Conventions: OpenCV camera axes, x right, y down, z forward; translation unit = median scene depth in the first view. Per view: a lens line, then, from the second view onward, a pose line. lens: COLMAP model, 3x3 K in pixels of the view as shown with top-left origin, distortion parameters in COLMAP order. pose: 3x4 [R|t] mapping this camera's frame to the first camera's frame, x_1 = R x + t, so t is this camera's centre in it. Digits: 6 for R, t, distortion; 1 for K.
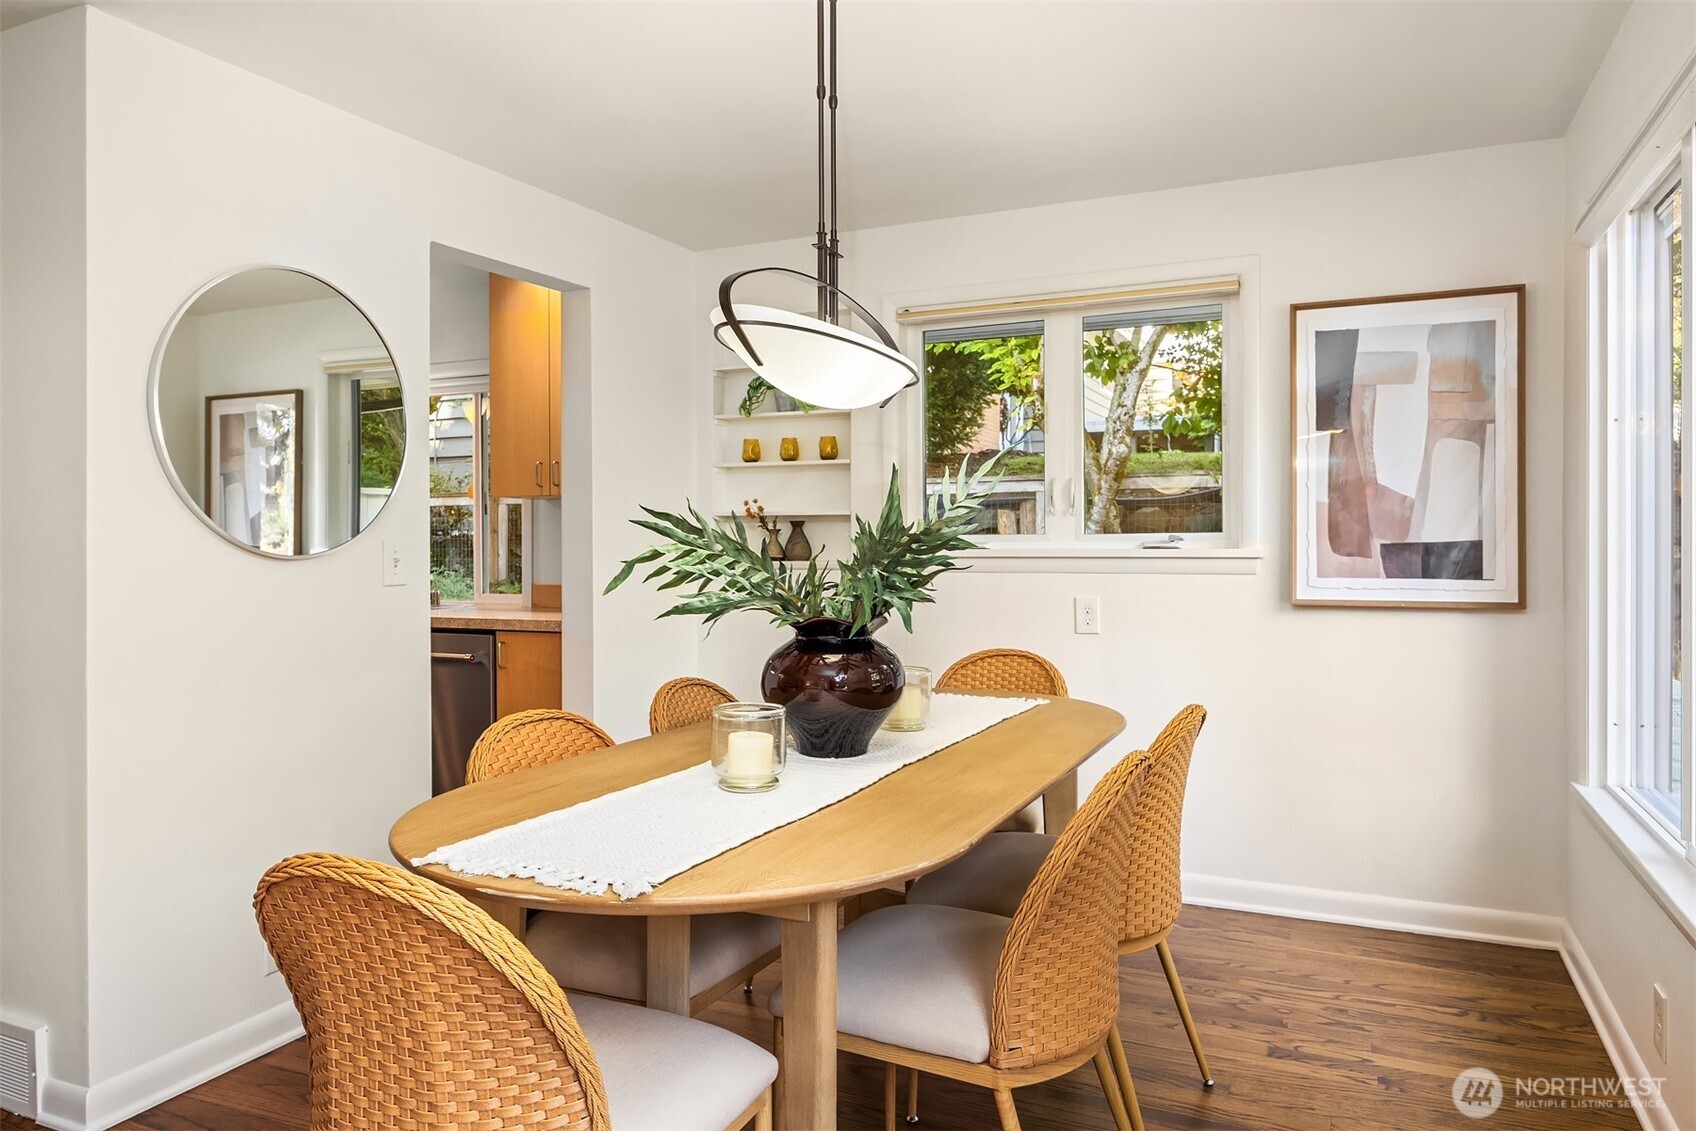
lens RADIAL K [[1130.3, 0, 851.8], [0, 1130.3, 545.7], [0, 0, 1]] dist [-0.002080, -0.000064]
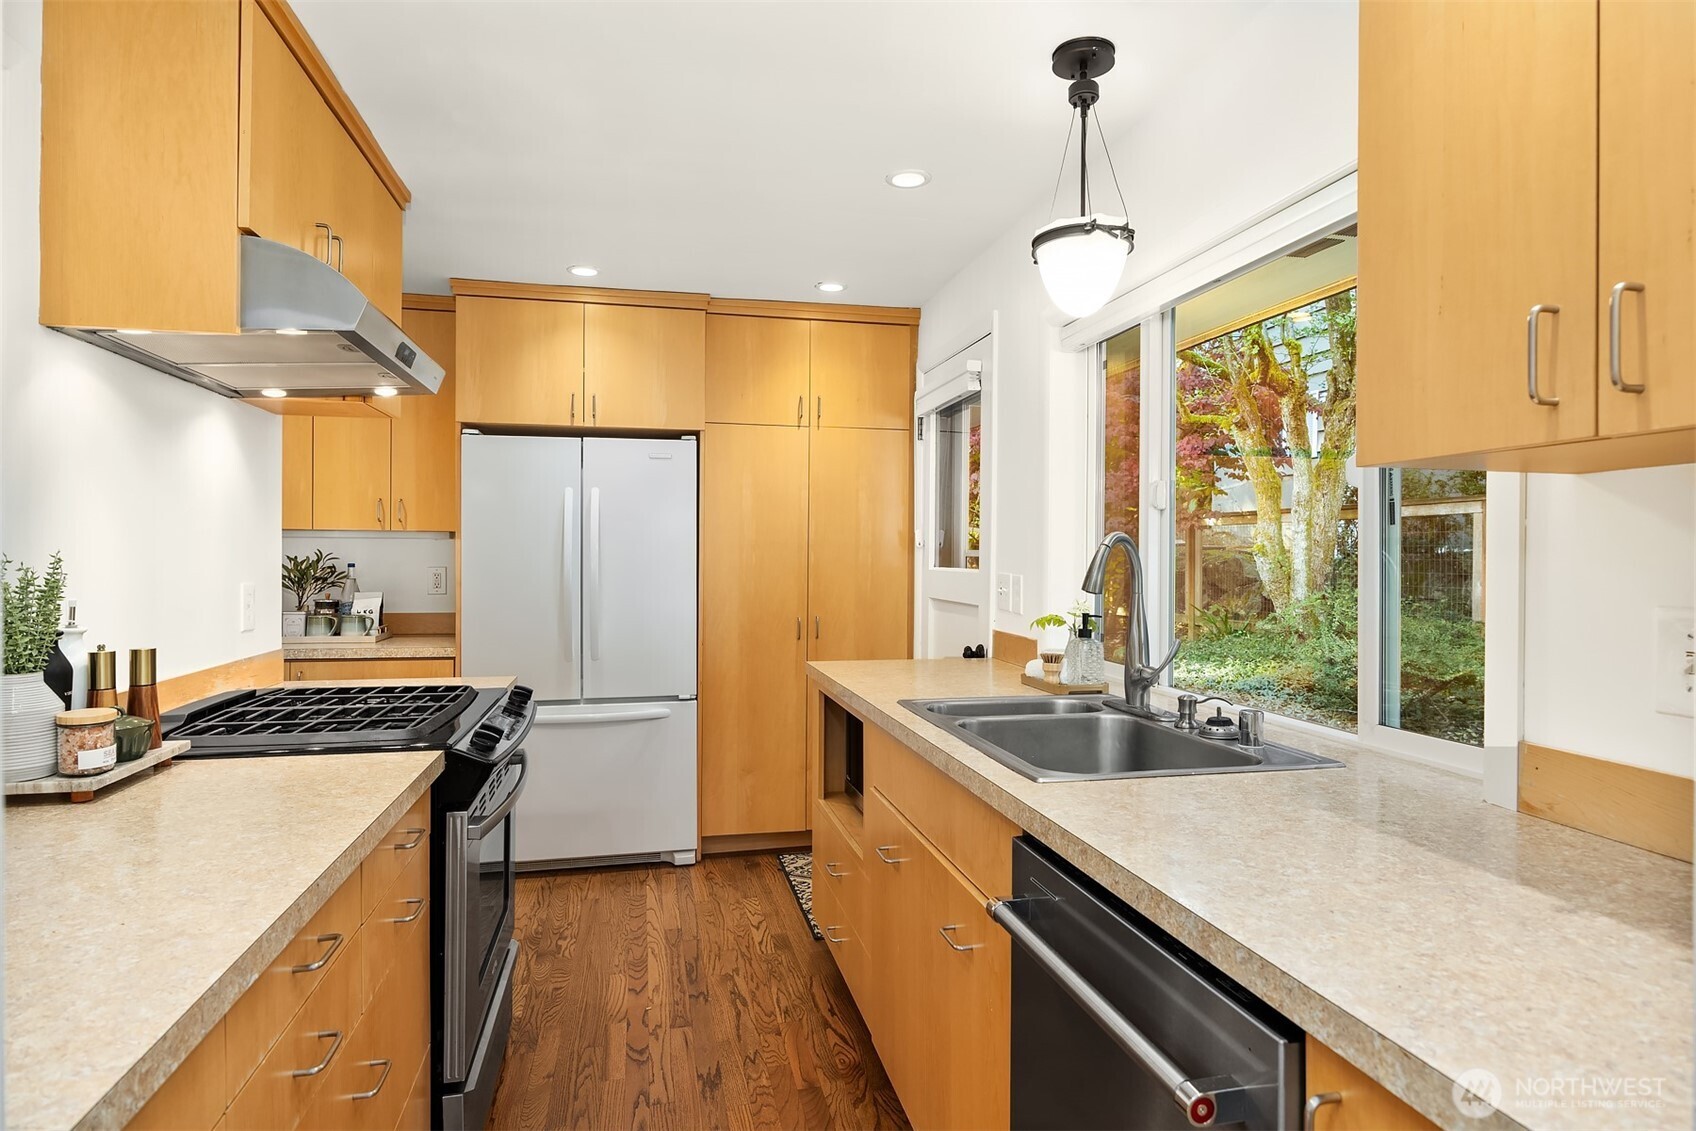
lens RADIAL K [[960.4, 0, 847.6], [0, 960.4, 544.2], [0, 0, 1]] dist [-0.000900, -0.000373]
pose [[0.610928, -0.001172, -0.791685, -0.076694], [-0.009176, 0.999921, -0.008561, -0.006633], [0.791633, 0.012494, 0.610869, 0.283534]]
